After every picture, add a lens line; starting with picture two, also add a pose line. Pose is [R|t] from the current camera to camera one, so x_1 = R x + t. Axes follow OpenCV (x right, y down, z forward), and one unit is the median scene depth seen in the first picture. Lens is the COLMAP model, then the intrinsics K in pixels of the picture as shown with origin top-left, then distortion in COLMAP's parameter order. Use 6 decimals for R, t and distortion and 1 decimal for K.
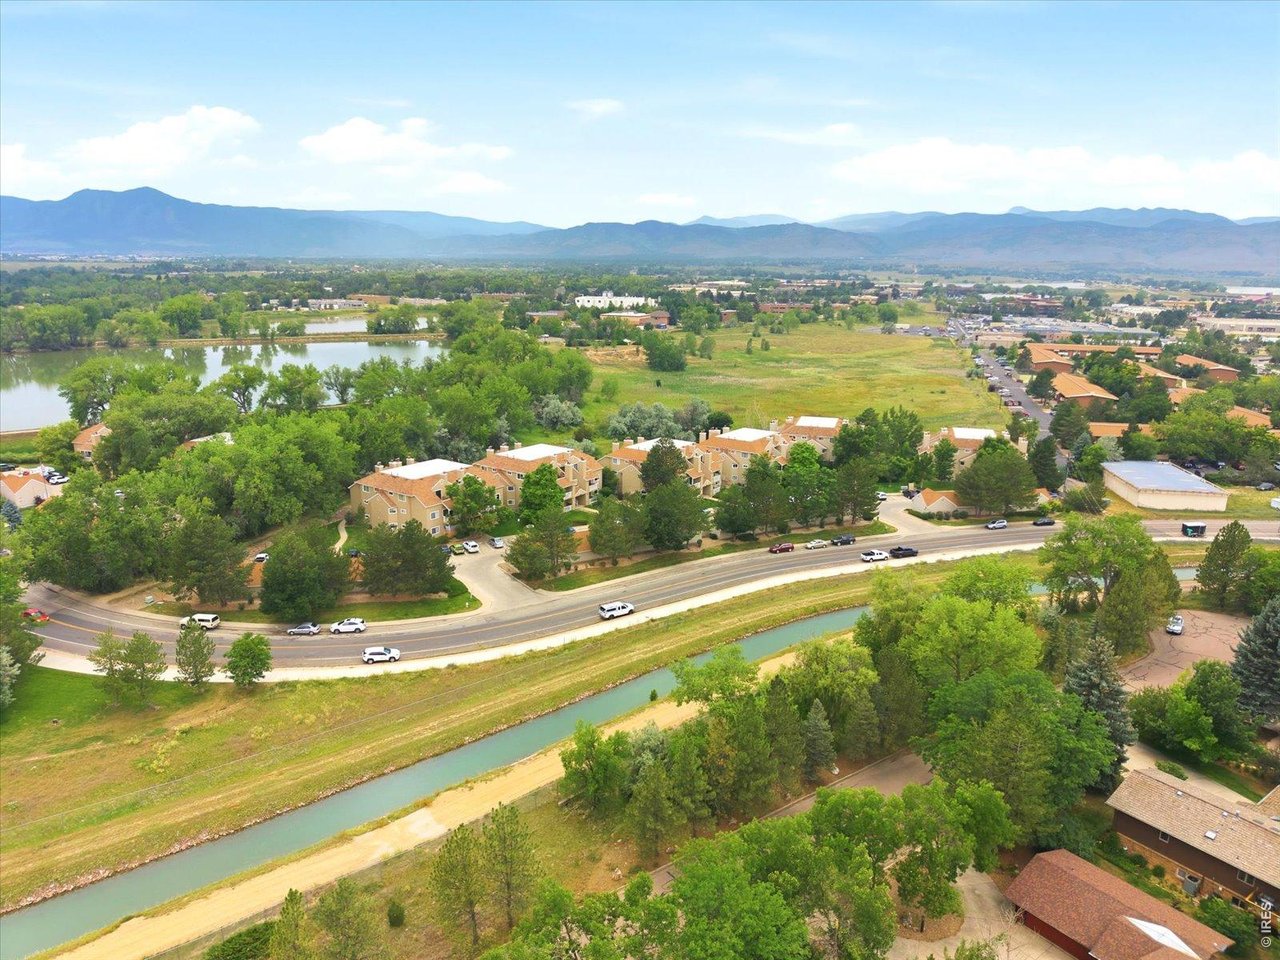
lens RADIAL K [[702.0, 0, 640.0], [0, 702.0, 480.0], [0, 0, 1]] dist [0.027999, -0.000521]
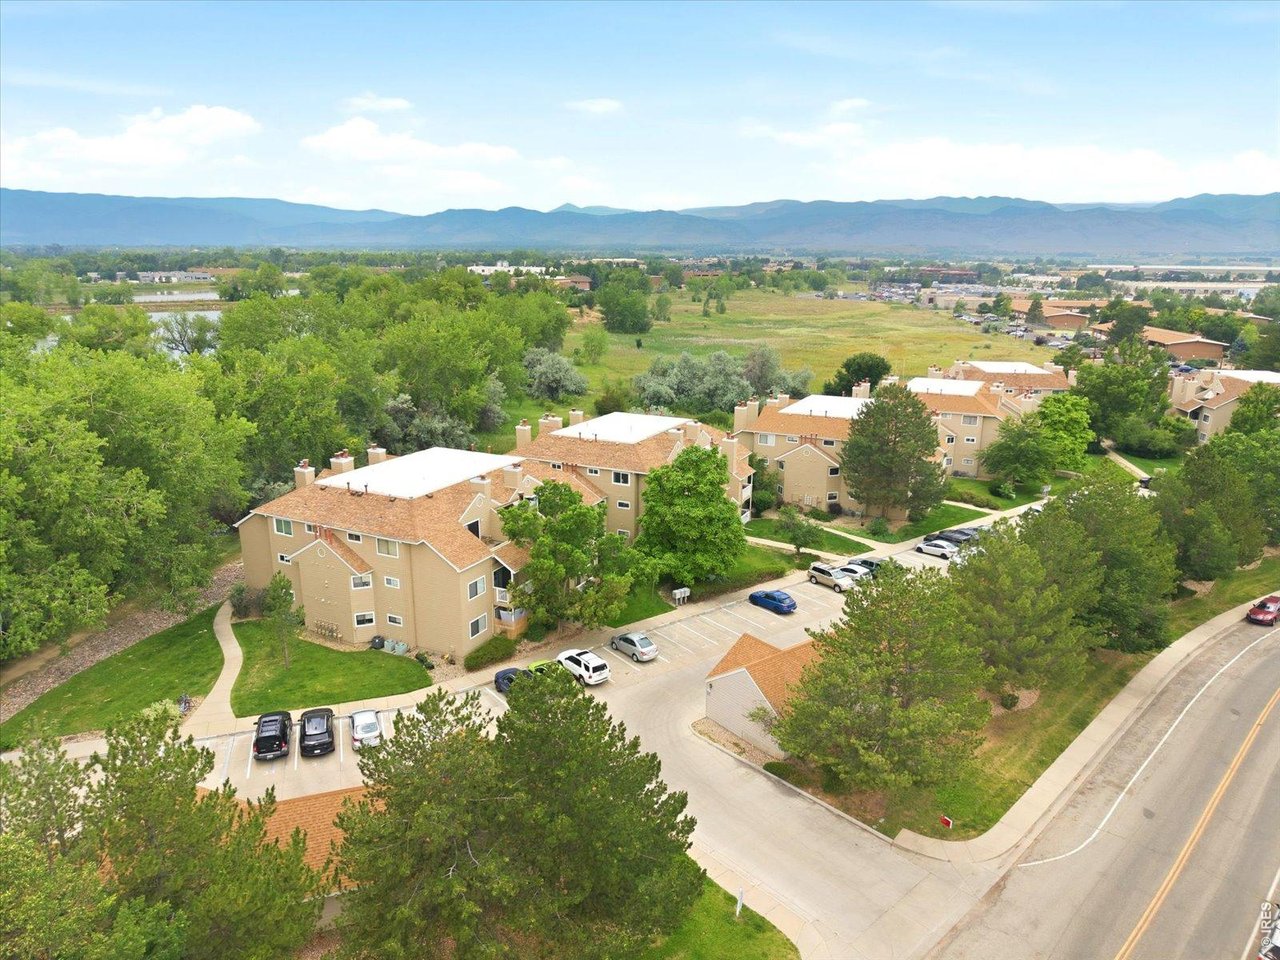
lens RADIAL K [[710.1, 0, 603.9], [0, 710.1, 481.7], [0, 0, 1]] dist [0.022524, -0.000346]
pose [[0.991409, -0.045558, 0.122608, -0.247458], [0.043679, 0.998884, 0.017974, -0.012039], [-0.123290, -0.012464, 0.992292, 0.555069]]
